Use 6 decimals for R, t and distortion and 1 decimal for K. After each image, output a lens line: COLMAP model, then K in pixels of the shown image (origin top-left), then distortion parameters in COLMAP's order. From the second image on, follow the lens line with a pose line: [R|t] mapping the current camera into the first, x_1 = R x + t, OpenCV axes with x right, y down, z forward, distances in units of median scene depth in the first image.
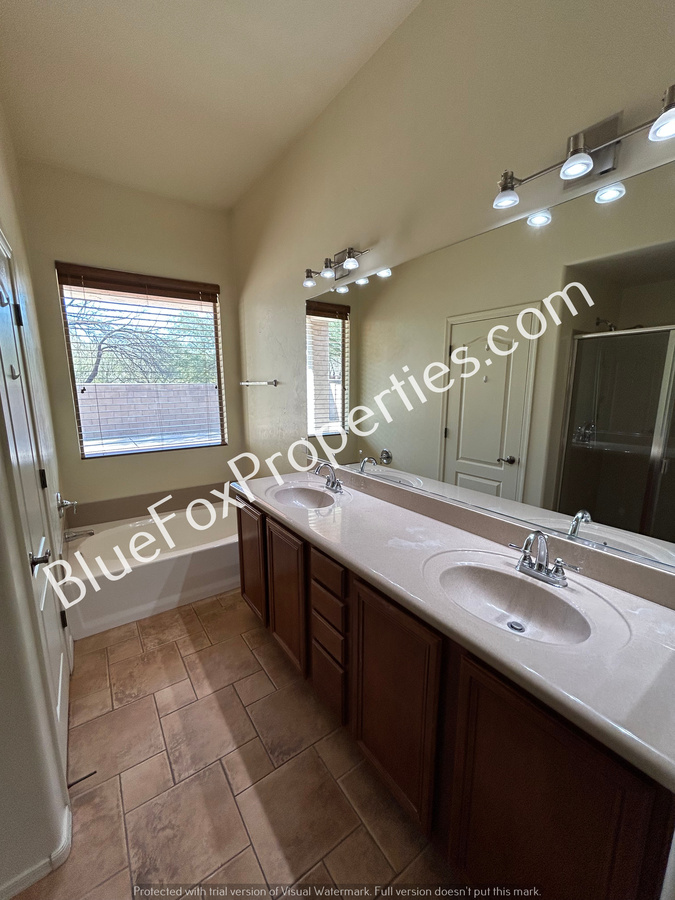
lens RADIAL K [[357.8, 0, 338.0], [0, 357.8, 451.8], [0, 0, 1]] dist [-0.005773, 0.000330]
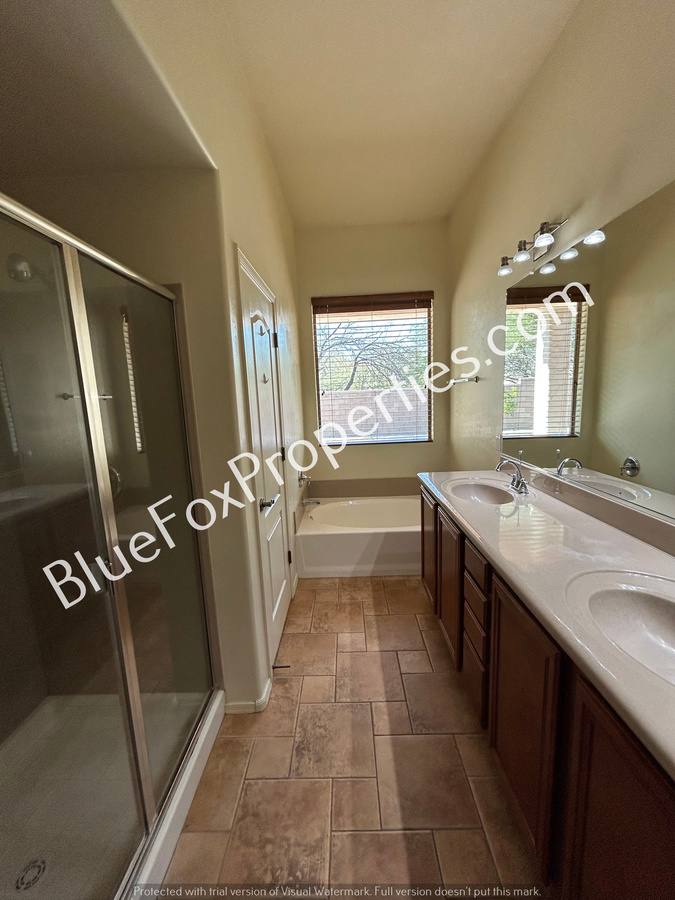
lens RADIAL K [[357.8, 0, 337.3], [0, 357.8, 451.7], [0, 0, 1]] dist [-0.005773, 0.000330]
pose [[0.803877, 0.062389, -0.591514, 0.162282], [-0.067624, 0.997622, 0.013321, 0.028868], [0.590939, 0.029292, 0.806184, -0.020351]]
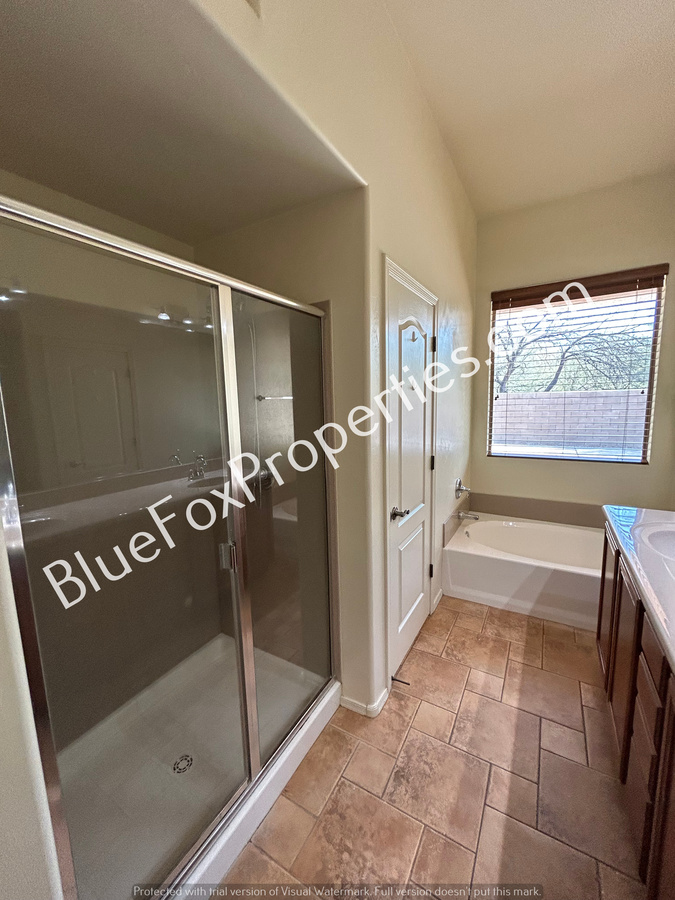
lens RADIAL K [[357.8, 0, 337.9], [0, 357.8, 451.4], [0, 0, 1]] dist [-0.005773, 0.000330]
pose [[0.415386, 0.121326, -0.901518, 0.211431], [-0.141244, 0.987648, 0.067837, -0.006956], [0.898612, 0.099156, 0.427392, 0.075186]]
